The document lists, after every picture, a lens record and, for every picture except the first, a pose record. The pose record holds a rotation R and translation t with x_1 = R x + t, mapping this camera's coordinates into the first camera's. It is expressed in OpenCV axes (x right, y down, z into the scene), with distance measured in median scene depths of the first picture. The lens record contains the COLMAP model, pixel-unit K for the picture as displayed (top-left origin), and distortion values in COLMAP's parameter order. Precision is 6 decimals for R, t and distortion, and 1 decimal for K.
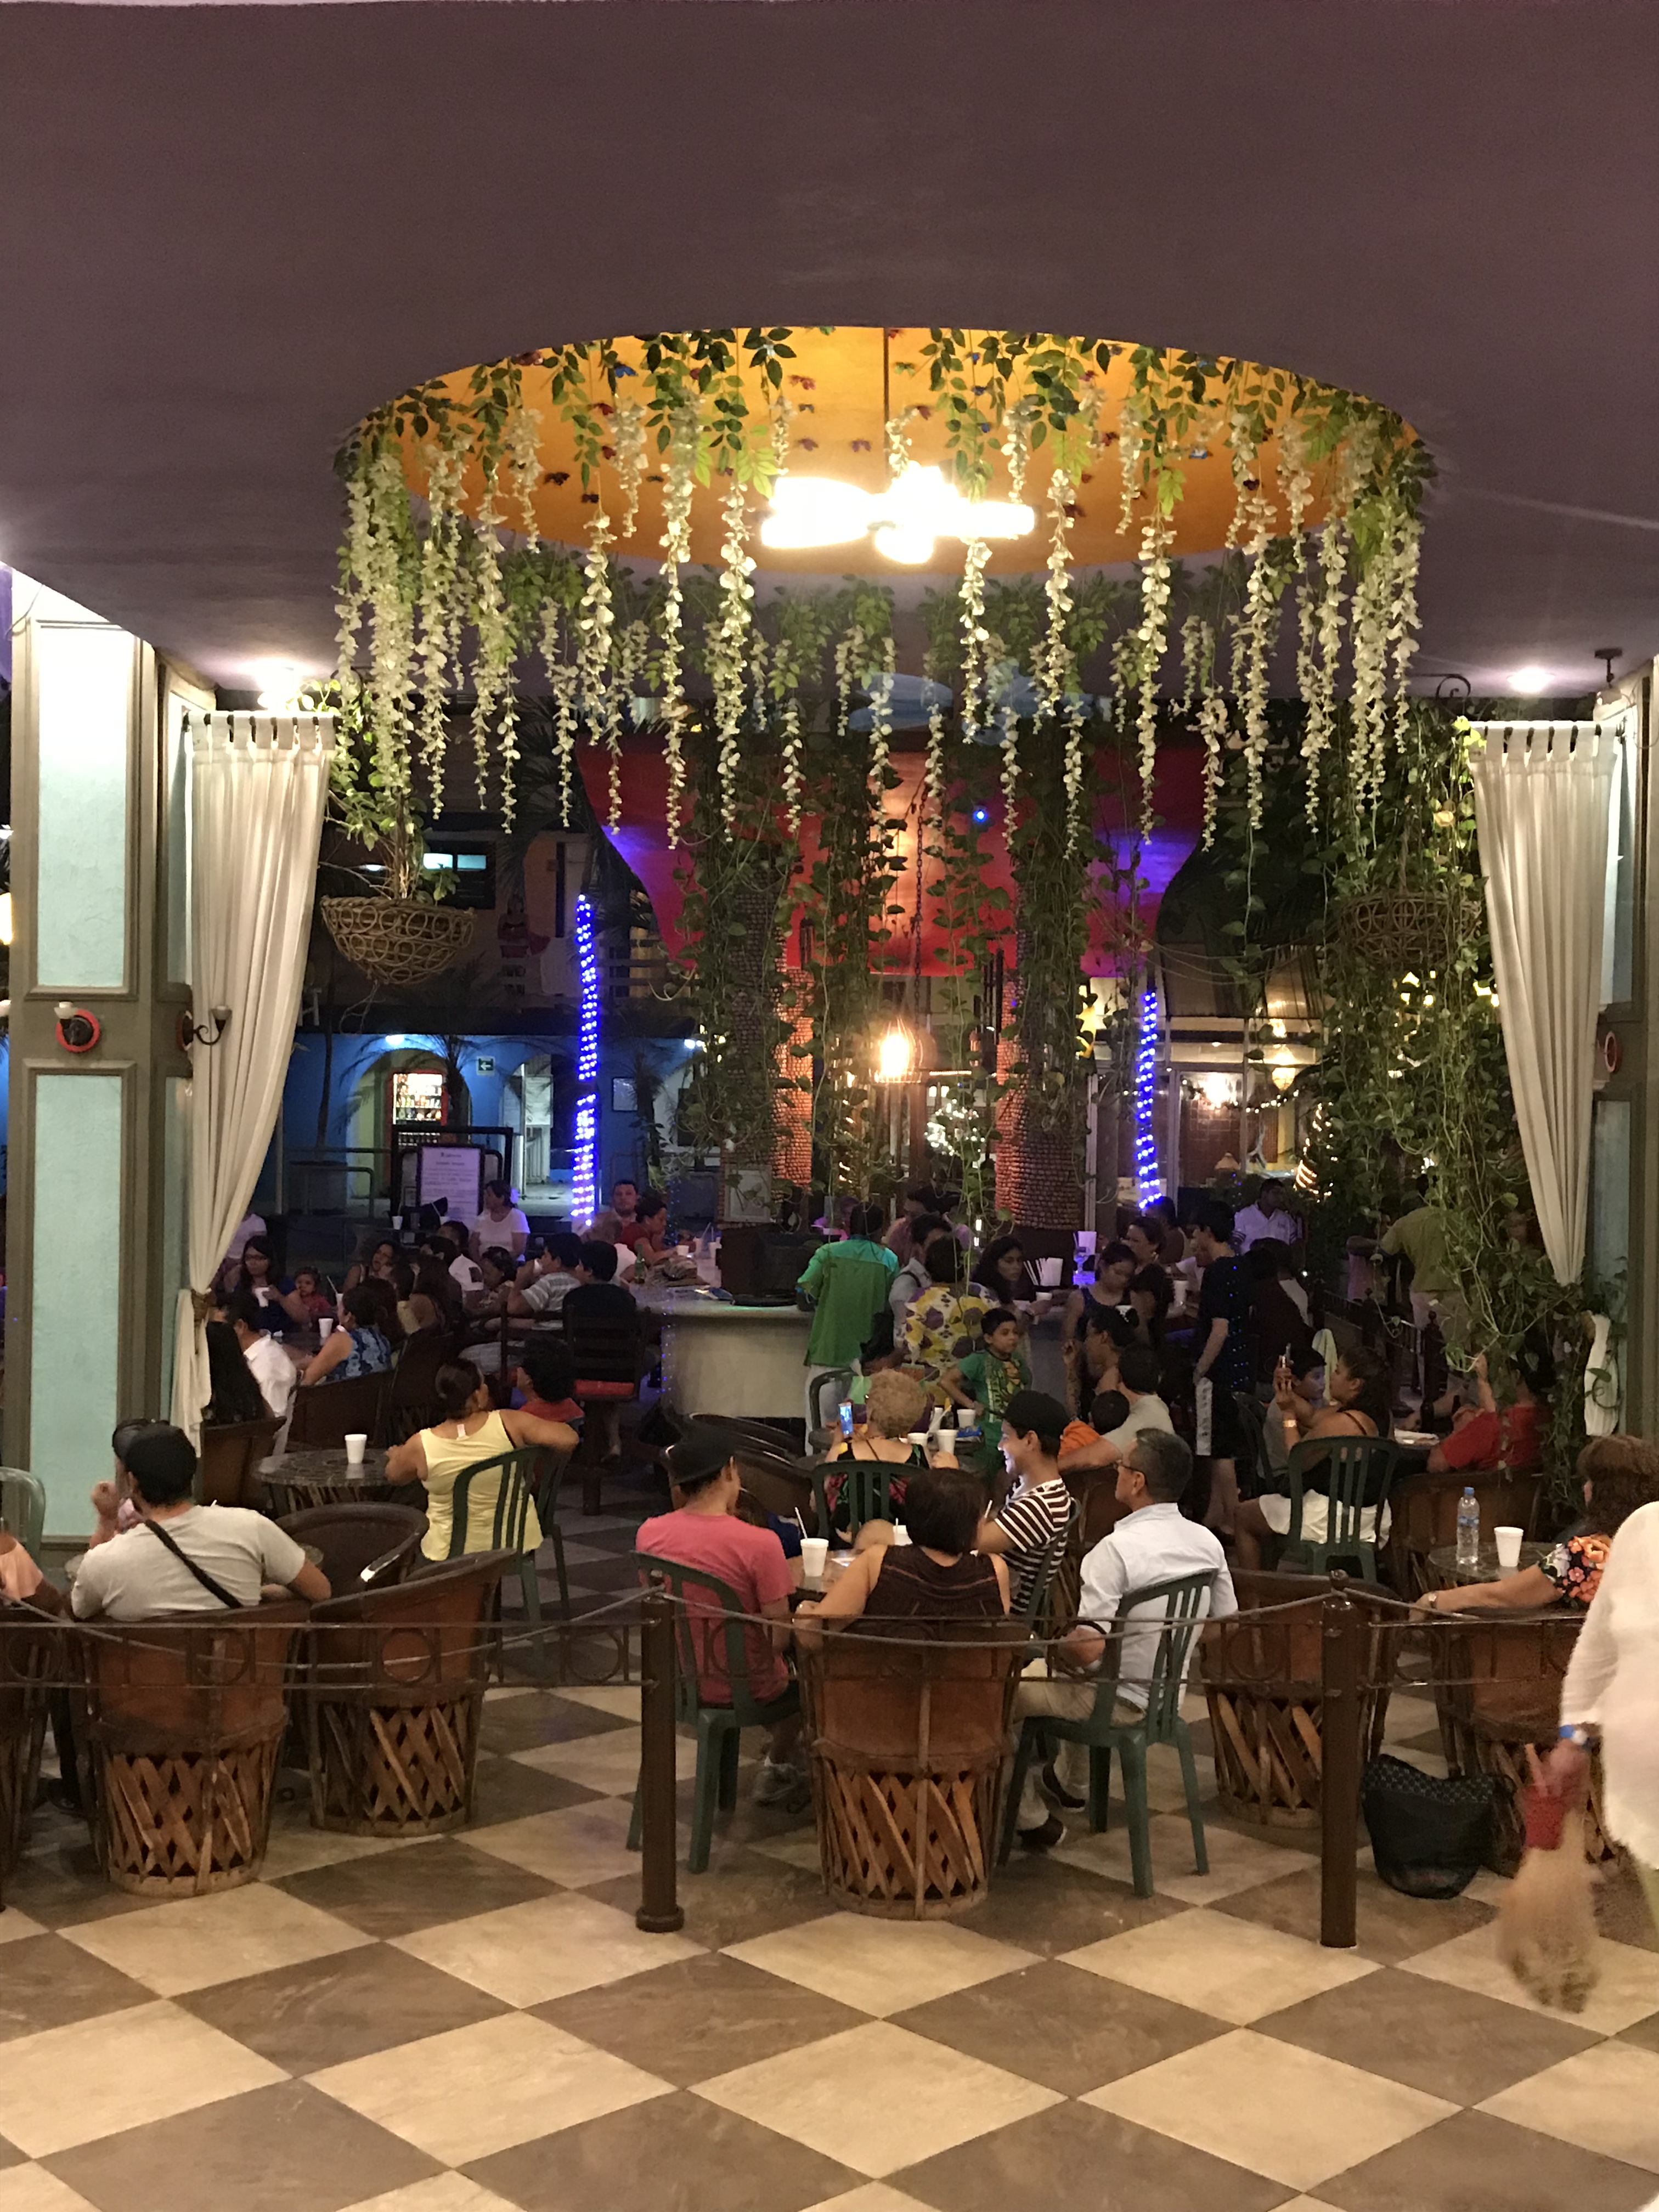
lens RADIAL K [[2360.2, 0, 841.1], [0, 2360.2, 1109.7], [0, 0, 1]] dist [0.039963, 0.000000]
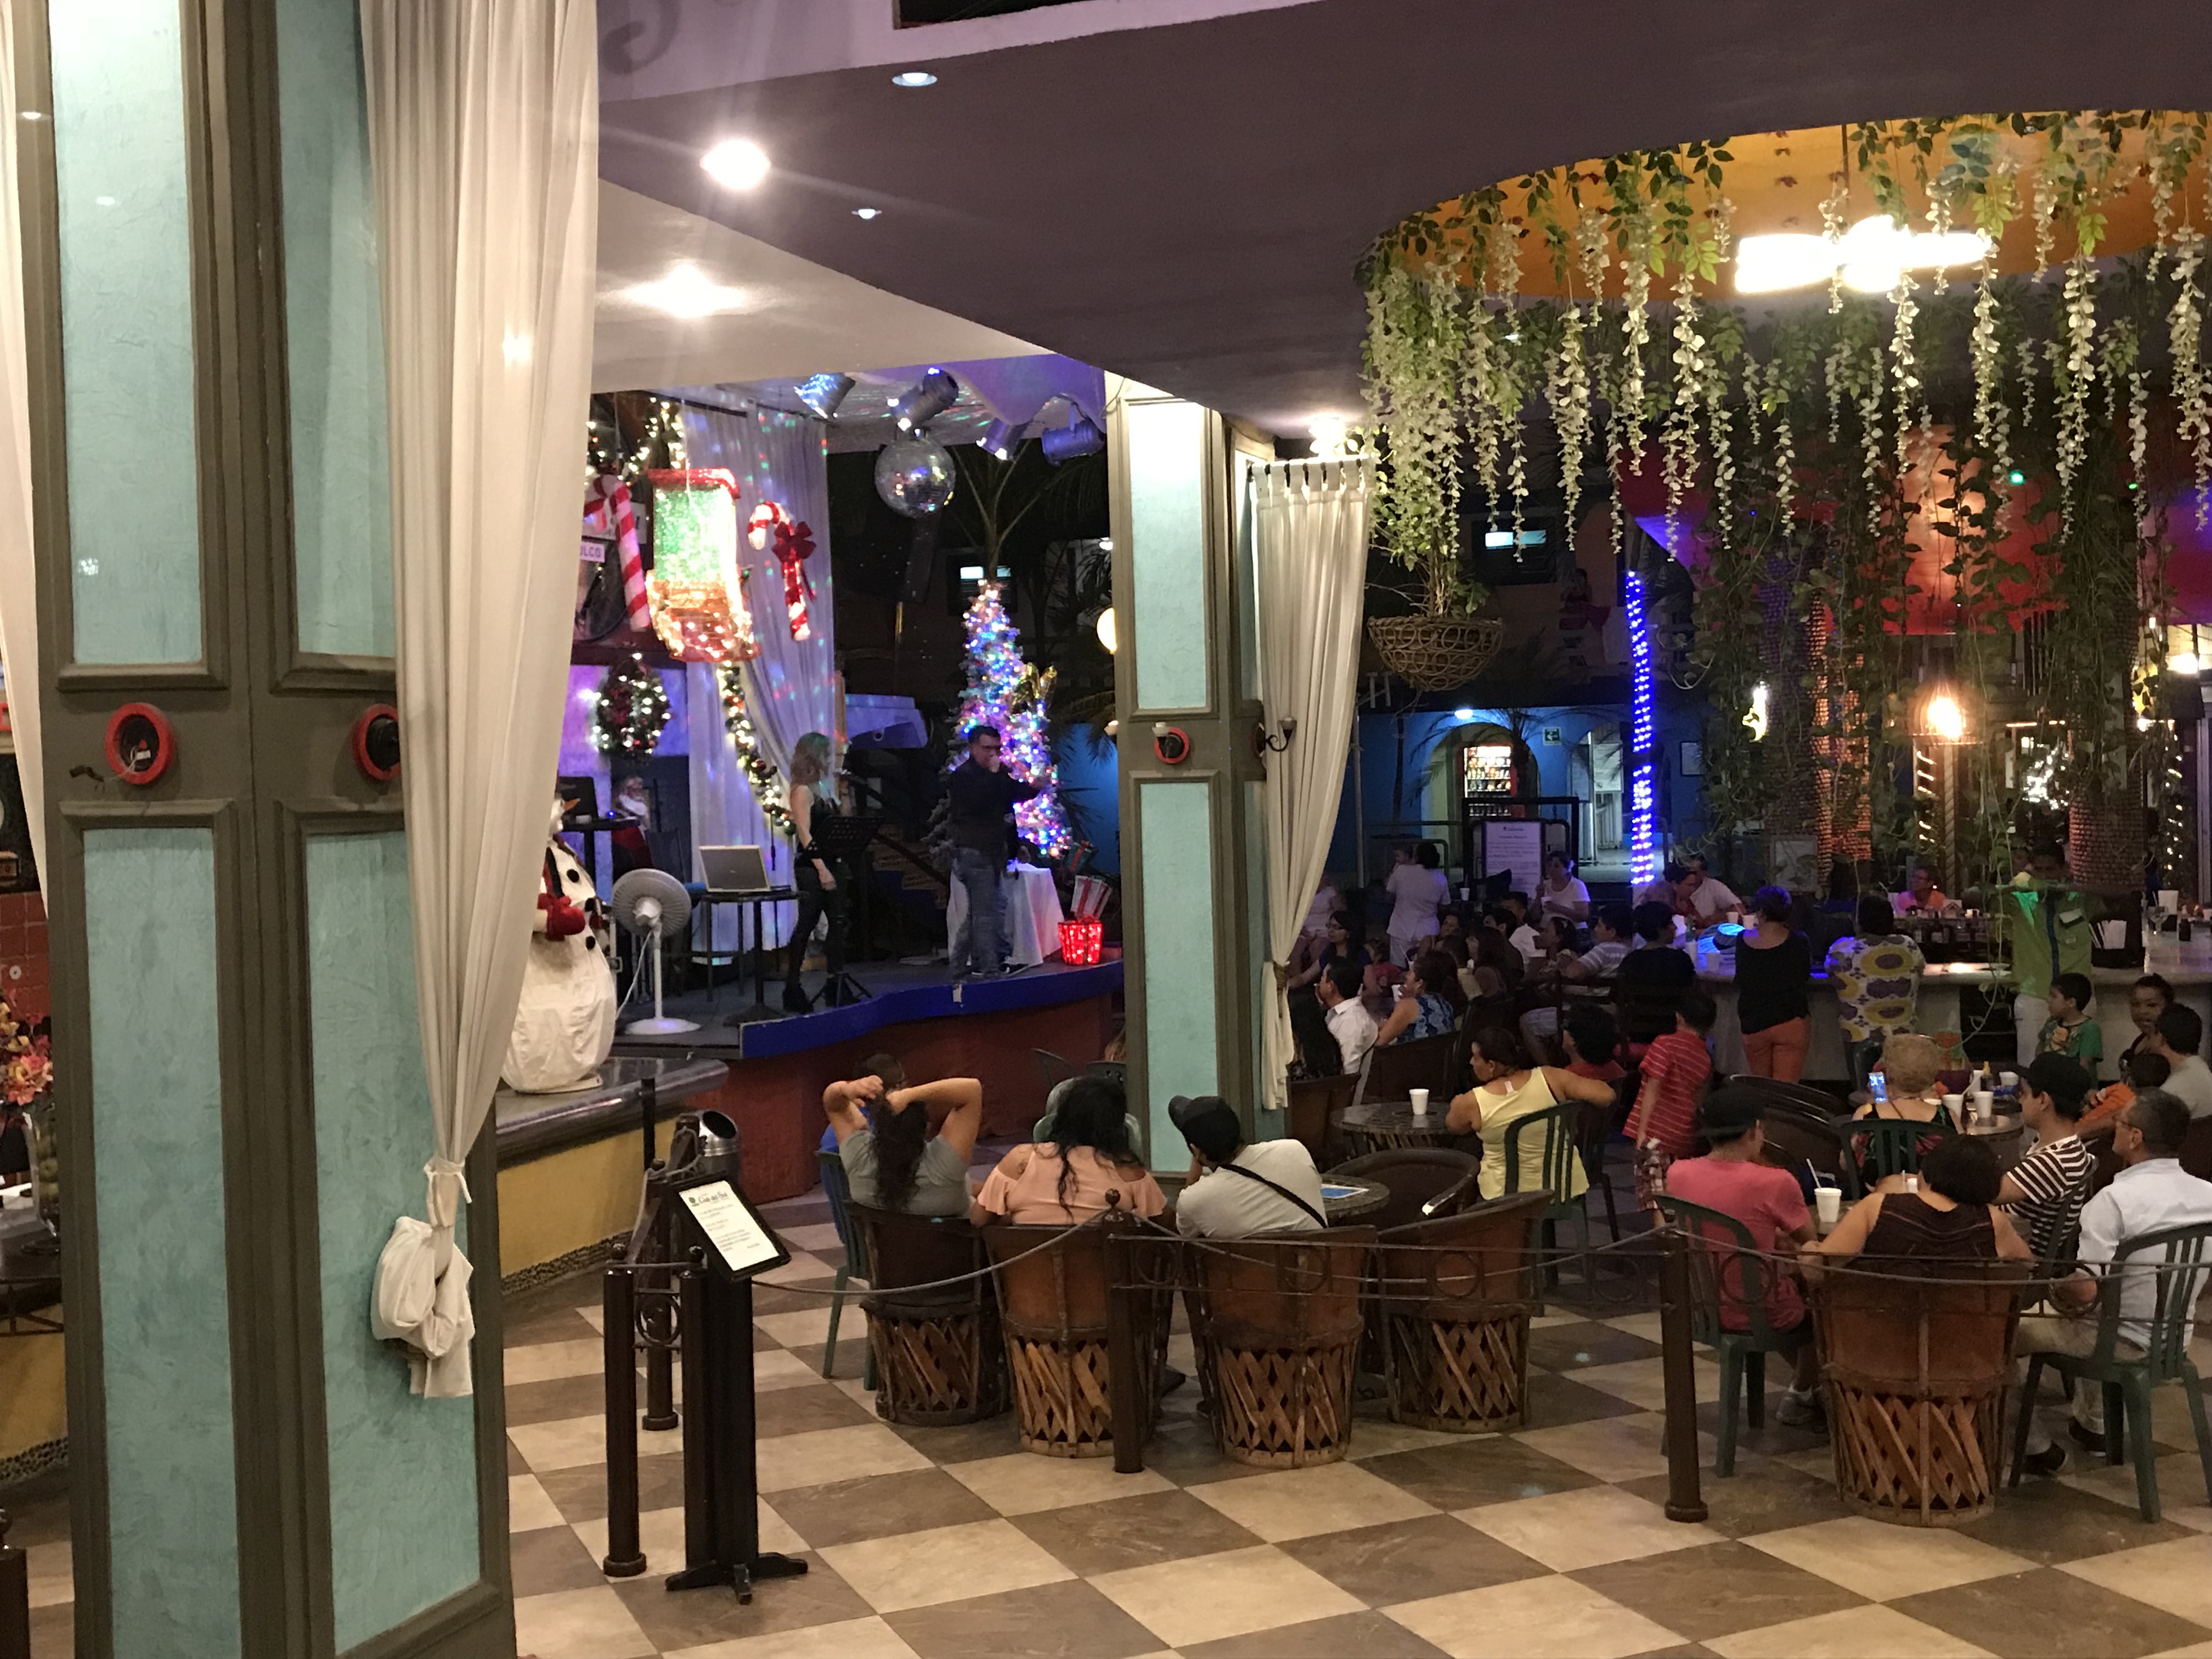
lens RADIAL K [[2360.2, 0, 1113.3], [0, 2360.2, 831.0], [0, 0, 1]] dist [0.039963, 0.000000]
pose [[0.942193, -0.031170, -0.333619, 0.050178], [0.039381, 0.999064, 0.017874, -0.015253], [0.332750, -0.029979, 0.942539, -0.143322]]
